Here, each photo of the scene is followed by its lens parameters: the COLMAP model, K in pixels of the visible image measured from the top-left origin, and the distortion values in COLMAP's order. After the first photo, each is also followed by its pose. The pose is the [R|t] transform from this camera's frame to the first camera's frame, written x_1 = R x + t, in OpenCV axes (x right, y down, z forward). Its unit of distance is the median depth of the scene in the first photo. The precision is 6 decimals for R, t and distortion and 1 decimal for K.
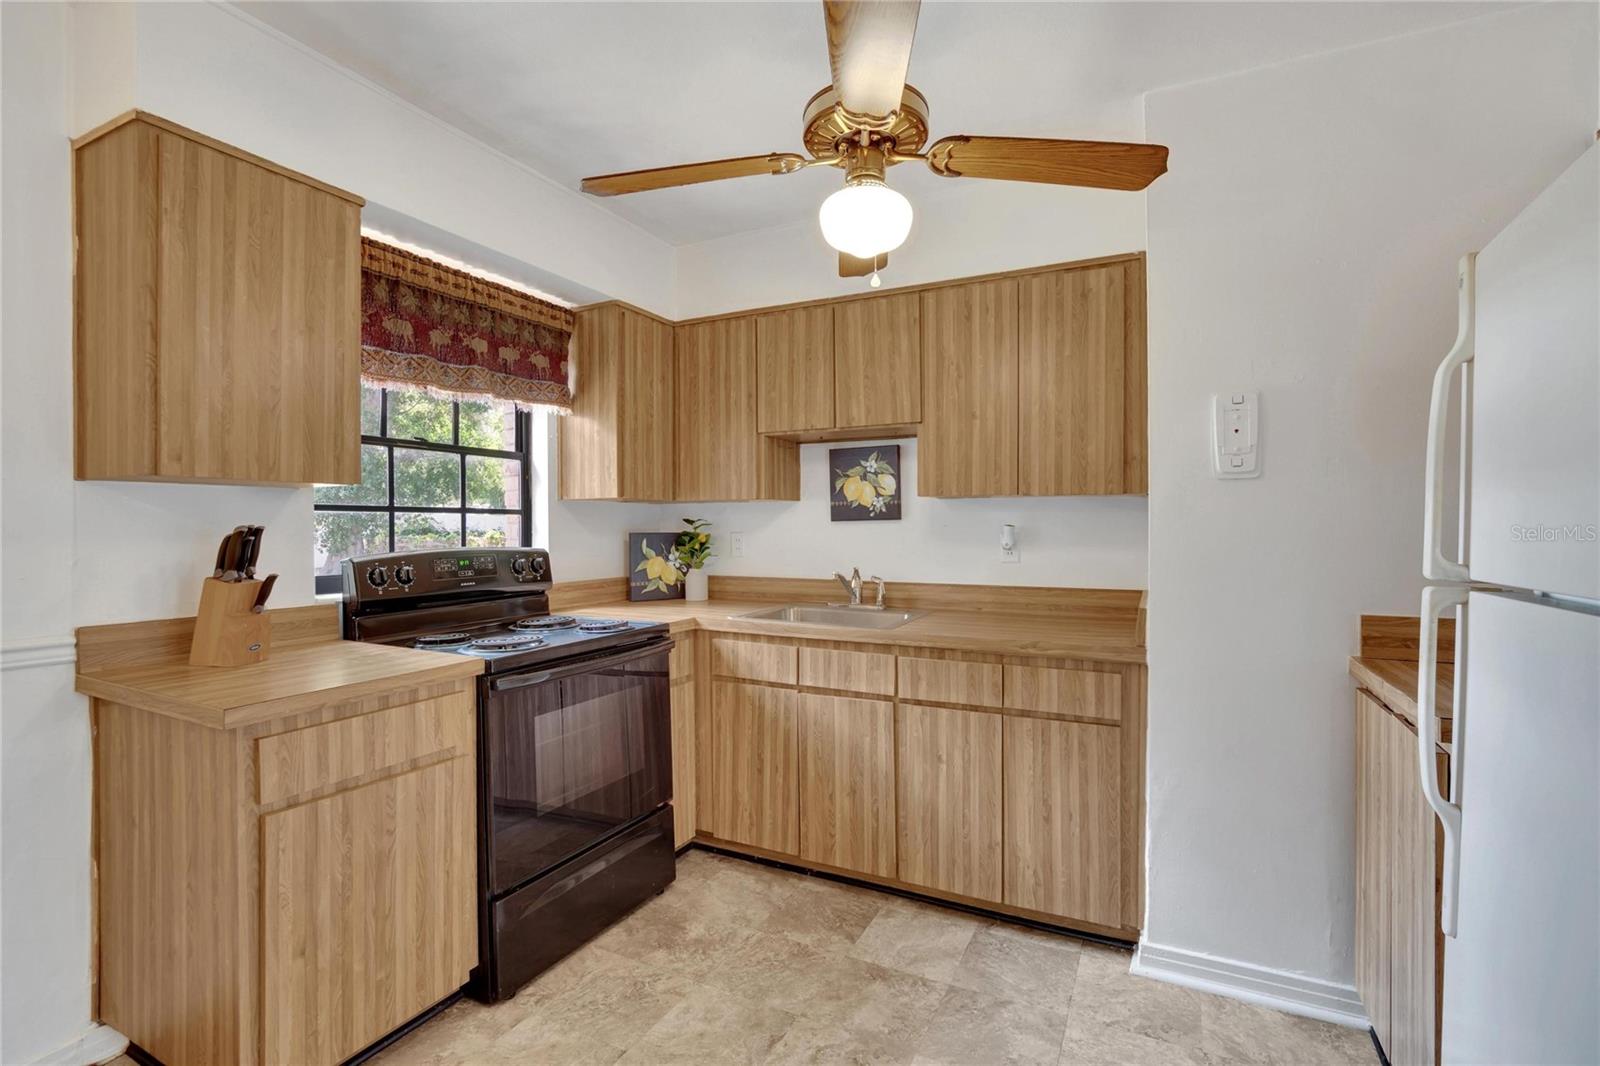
lens RADIAL K [[725.9, 0, 800.0], [0, 725.9, 533.0], [0, 0, 1]] dist [-0.019388, 0.000015]
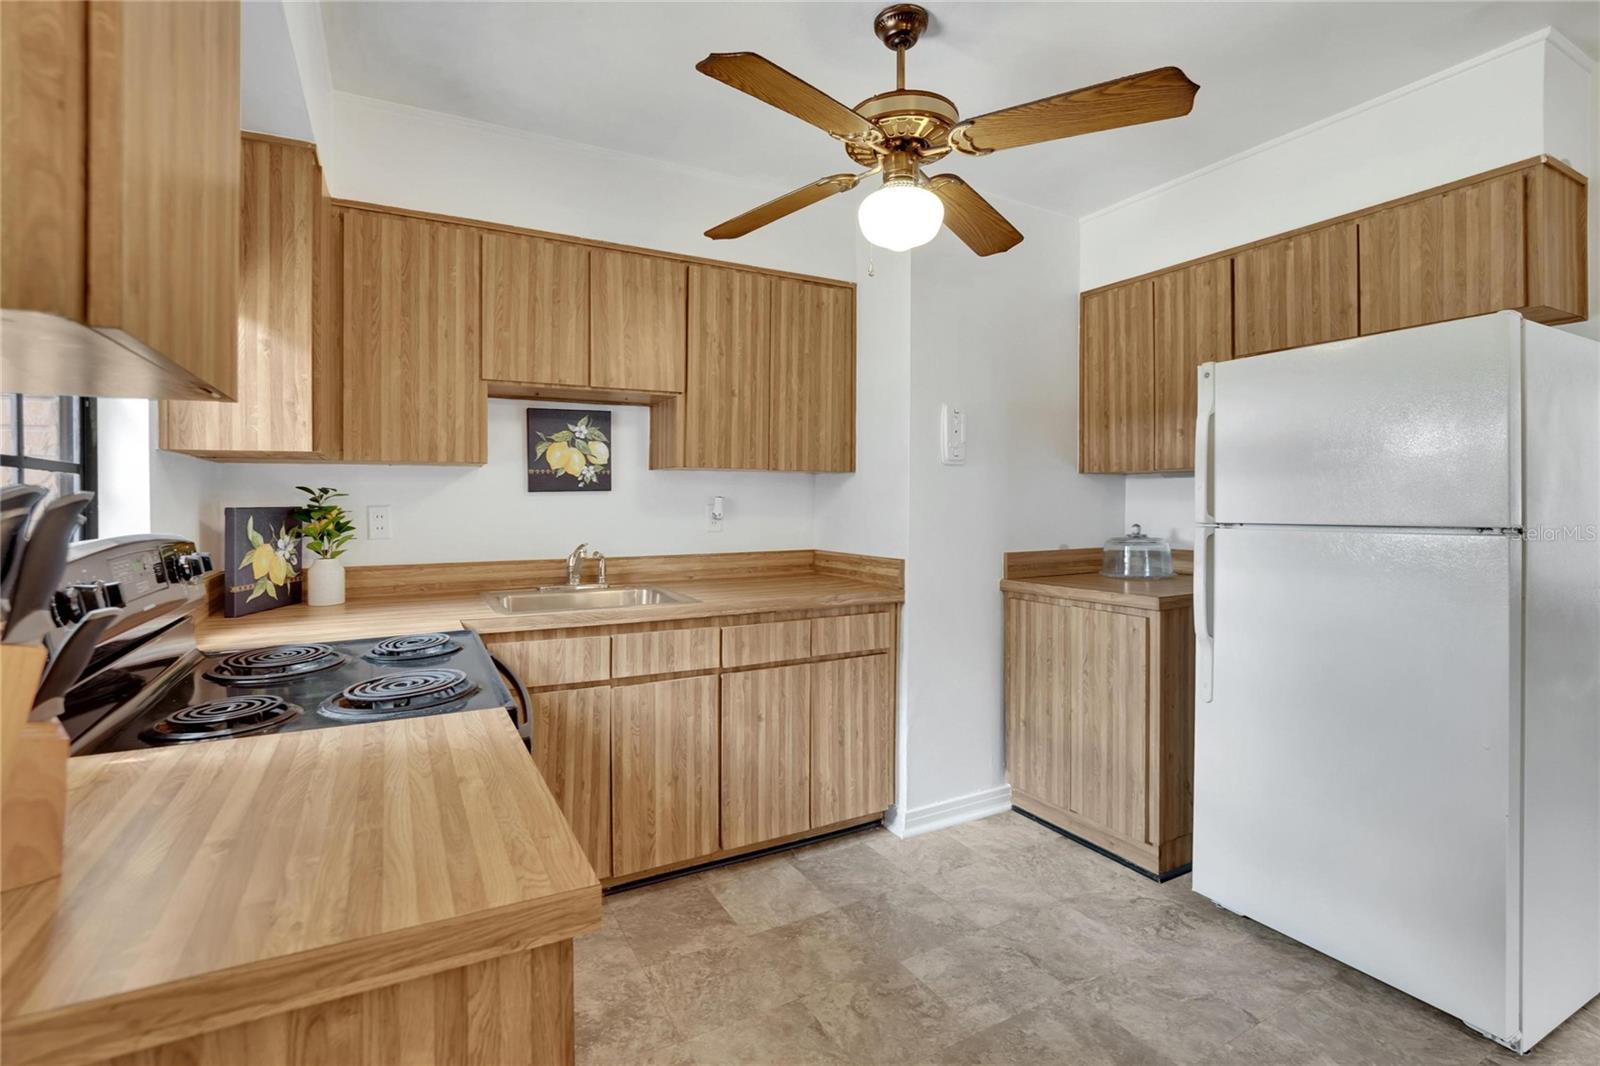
lens RADIAL K [[727.0, 0, 754.8], [0, 727.0, 504.9], [0, 0, 1]] dist [-0.019620, 0.000006]
pose [[0.588781, -0.004519, 0.808280, -0.617858], [0.008075, 0.999967, -0.000292, 0.001906], [-0.808252, 0.006699, 0.588799, 0.353862]]
